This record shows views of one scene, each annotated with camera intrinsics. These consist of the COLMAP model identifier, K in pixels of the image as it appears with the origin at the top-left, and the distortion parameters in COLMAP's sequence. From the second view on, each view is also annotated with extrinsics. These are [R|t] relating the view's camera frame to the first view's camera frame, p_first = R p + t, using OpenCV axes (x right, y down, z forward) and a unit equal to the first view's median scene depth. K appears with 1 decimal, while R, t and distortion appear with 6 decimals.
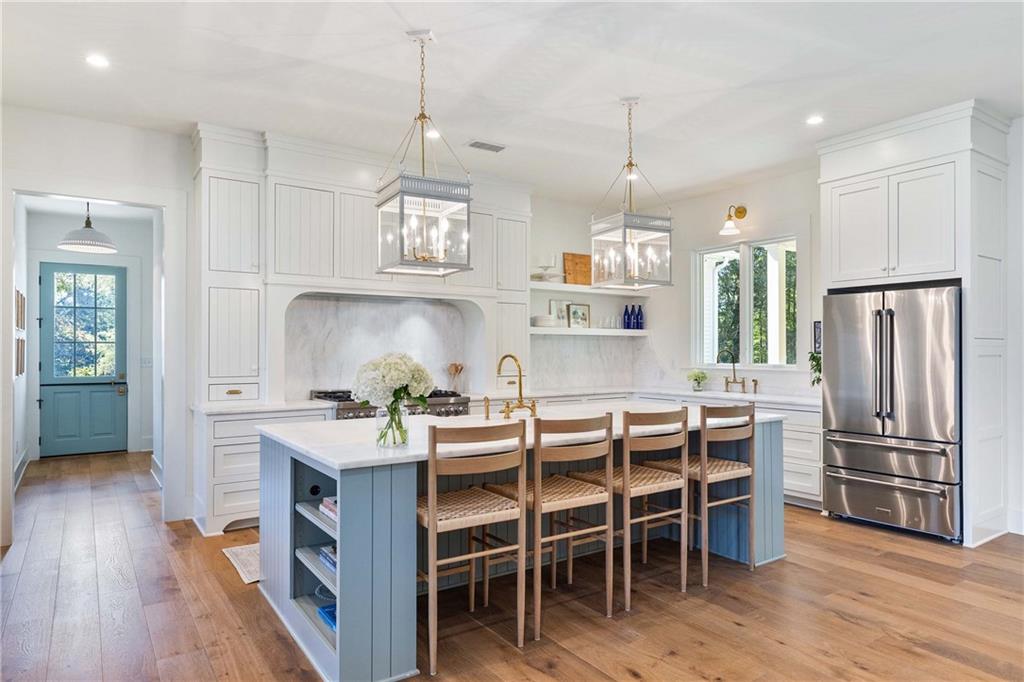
lens RADIAL K [[624.3, 0, 508.8], [0, 624.3, 341.6], [0, 0, 1]] dist [0.038894, 0.000067]
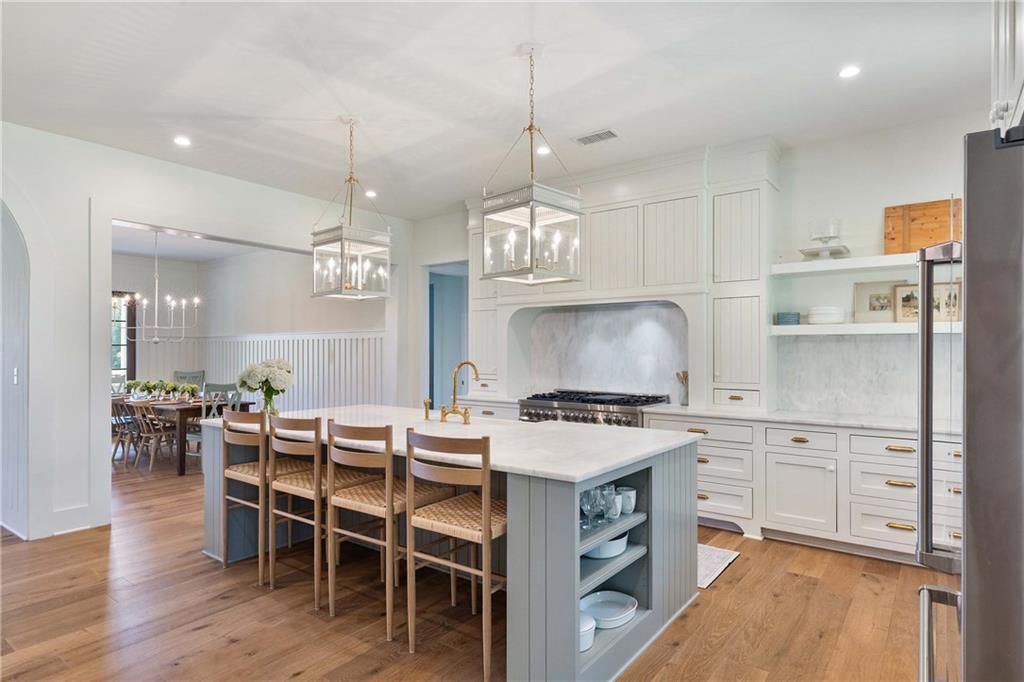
lens RADIAL K [[567.5, 0, 516.5], [0, 567.5, 343.1], [0, 0, 1]] dist [0.008936, 0.001434]
pose [[0.332482, -0.012707, -0.943024, 0.755376], [0.009013, 0.999906, -0.010295, 0.001115], [0.943067, -0.005077, 0.332565, 0.639954]]
